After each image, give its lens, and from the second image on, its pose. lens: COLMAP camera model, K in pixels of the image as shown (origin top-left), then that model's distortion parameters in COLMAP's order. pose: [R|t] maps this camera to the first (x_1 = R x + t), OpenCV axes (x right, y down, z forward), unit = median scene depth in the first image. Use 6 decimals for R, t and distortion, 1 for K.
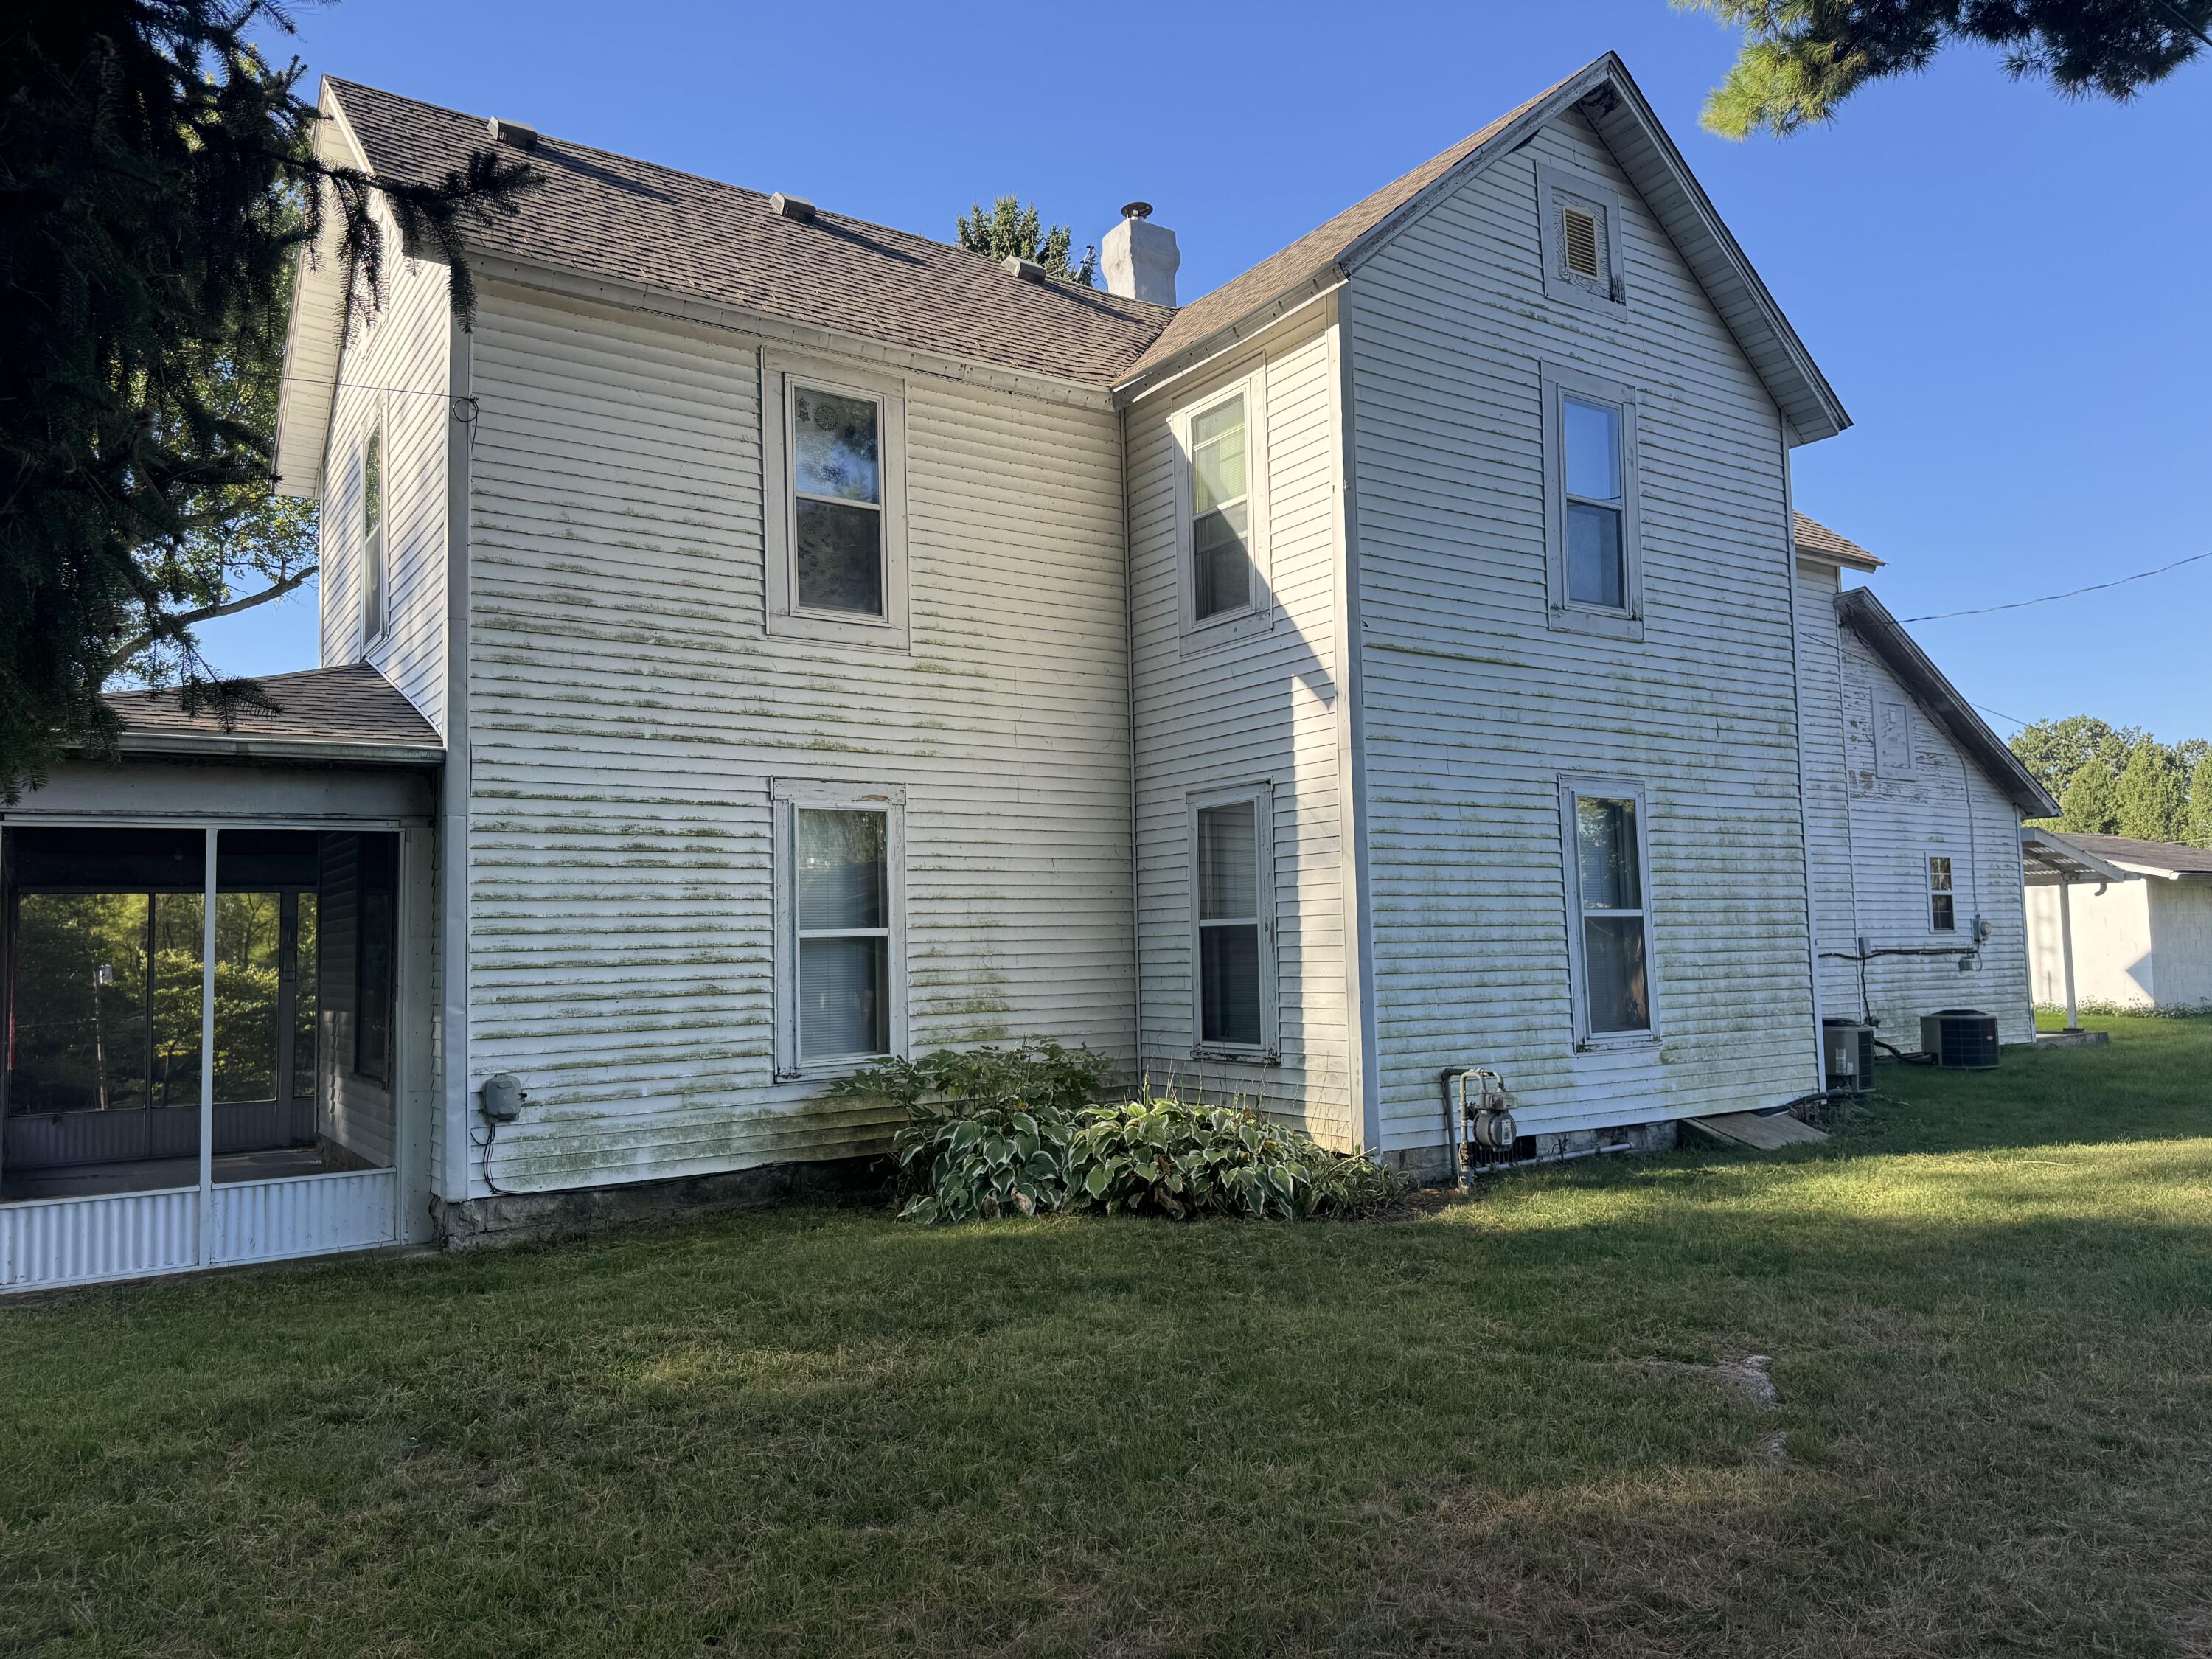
lens RADIAL K [[1565.5, 0, 1104.2], [0, 1565.5, 831.0], [0, 0, 1]] dist [0.001147, -0.003850]
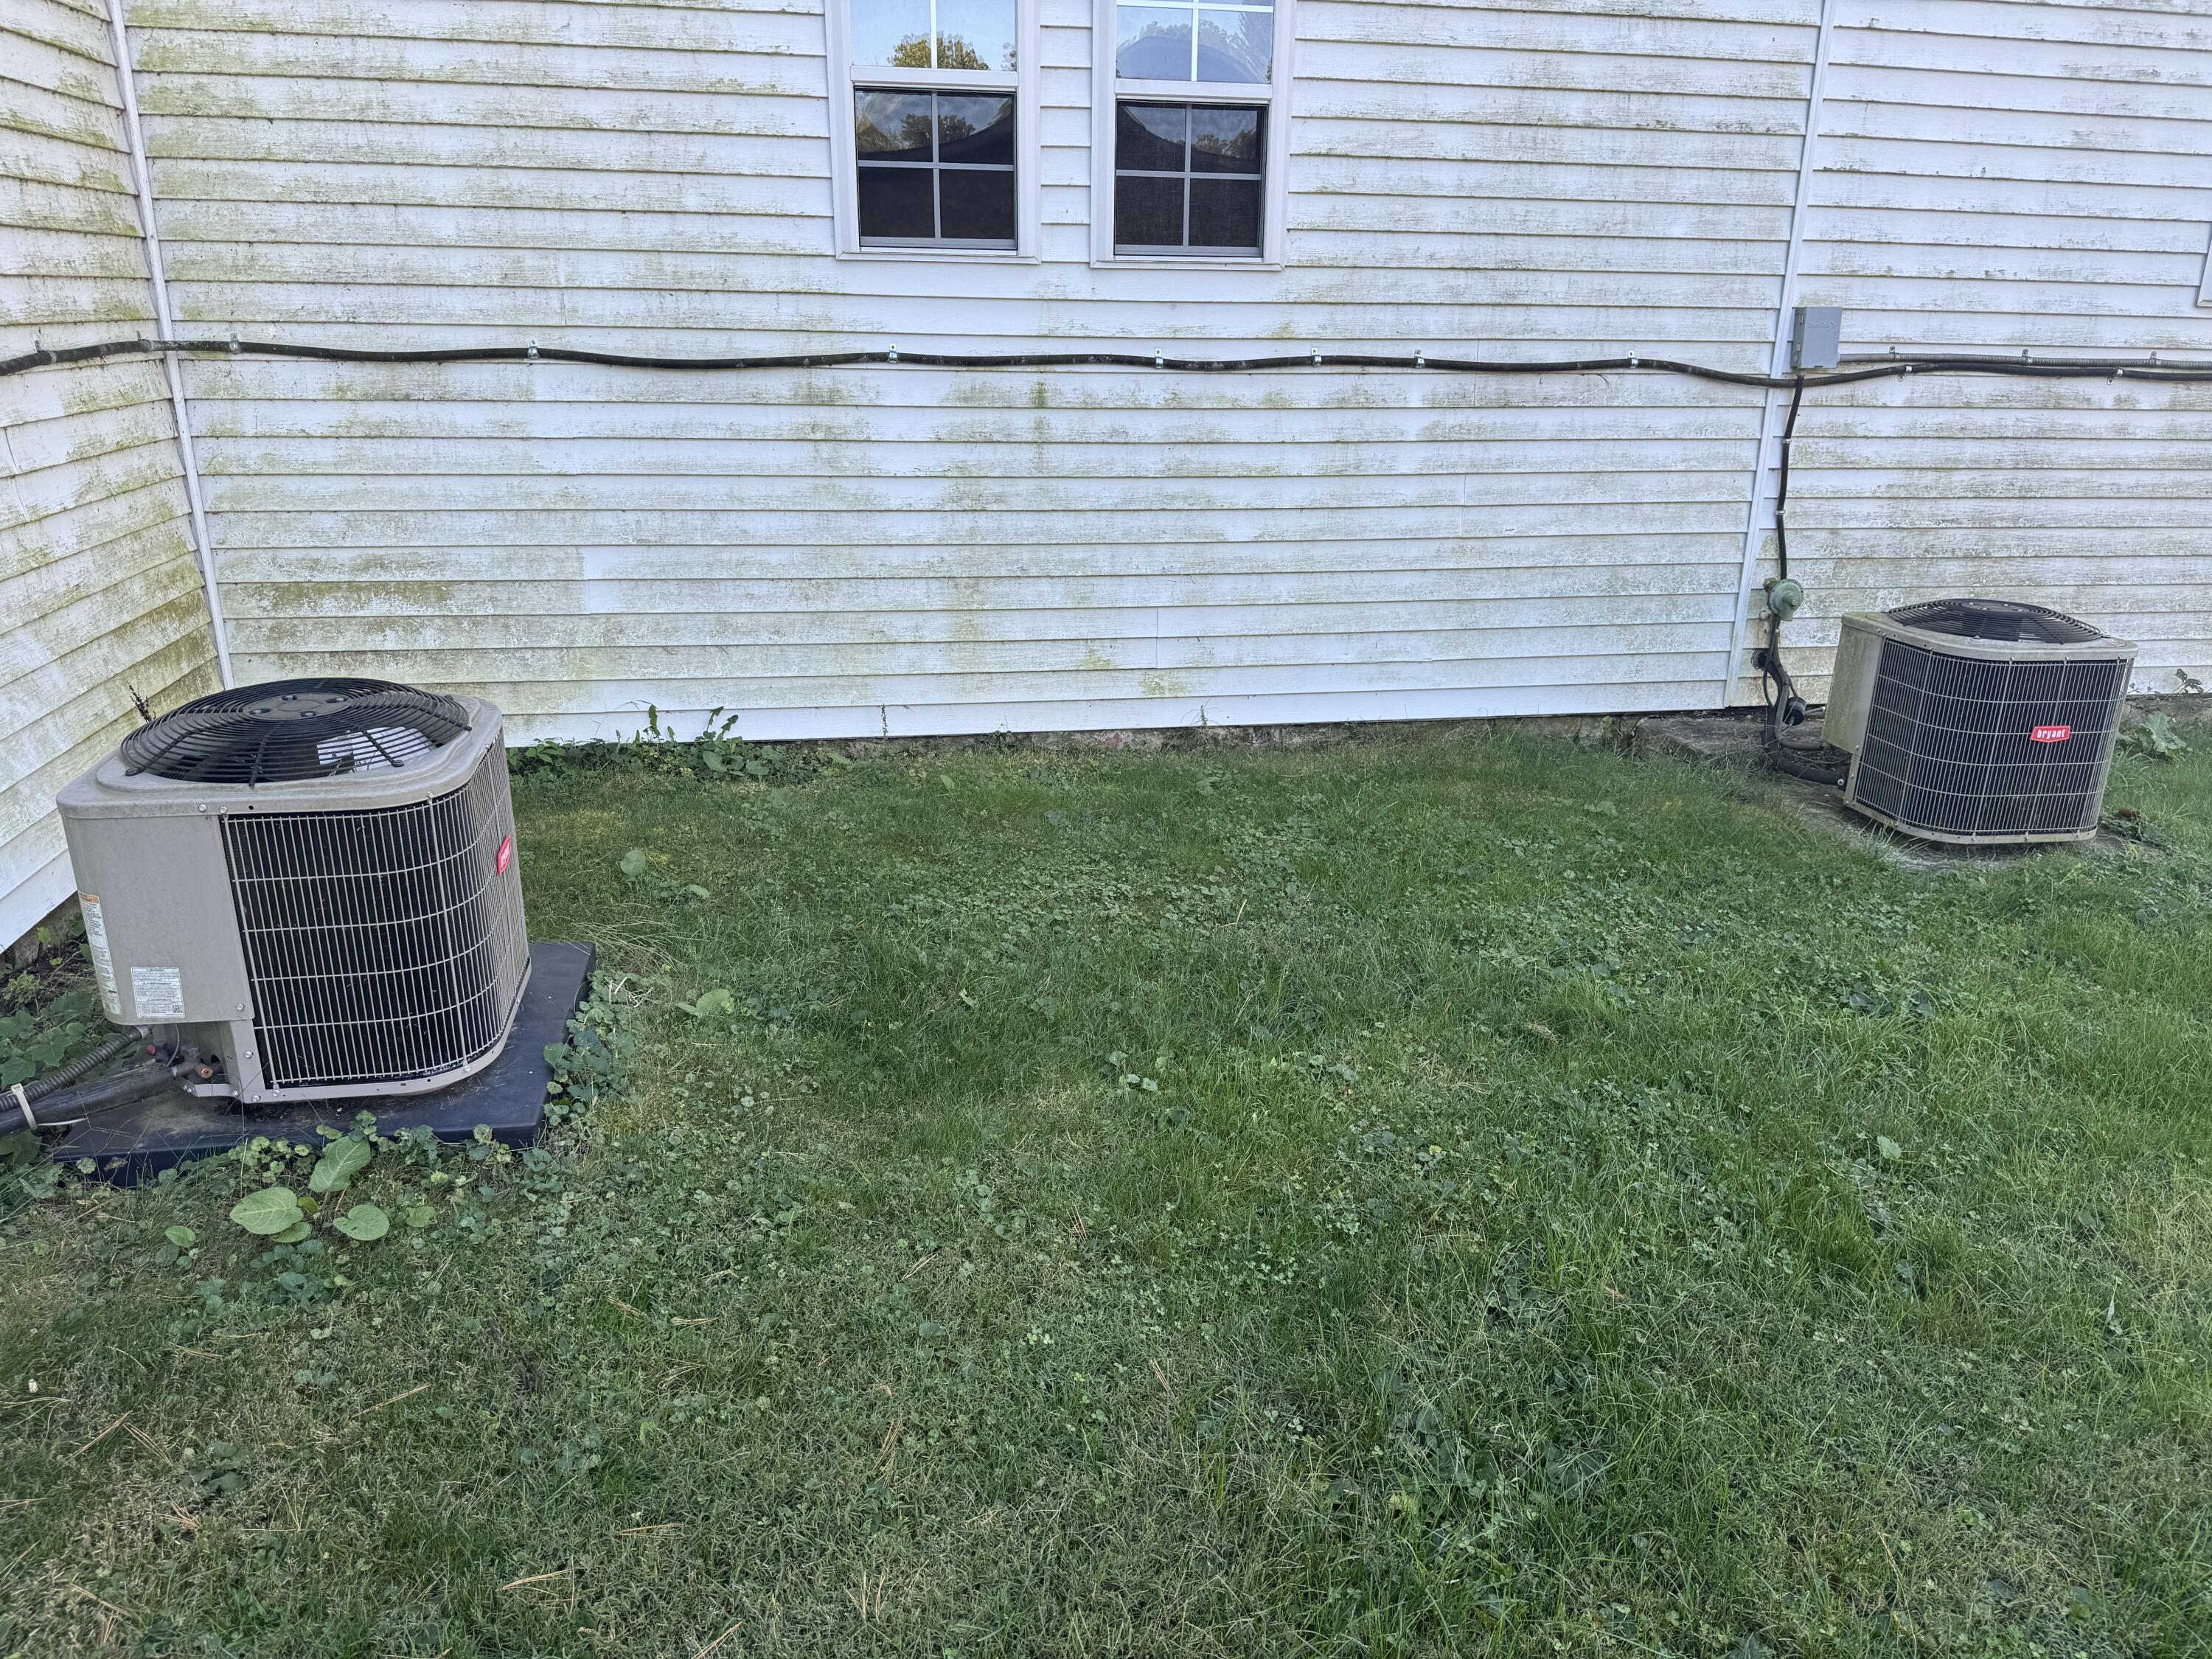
lens RADIAL K [[1565.5, 0, 1104.1], [0, 1565.5, 835.9], [0, 0, 1]] dist [0.001147, -0.003850]
pose [[0.912239, 0.166817, -0.374154, 0.489486], [-0.003382, 0.916369, 0.400320, 0.041925], [0.409644, -0.363922, 0.836512, 0.668790]]
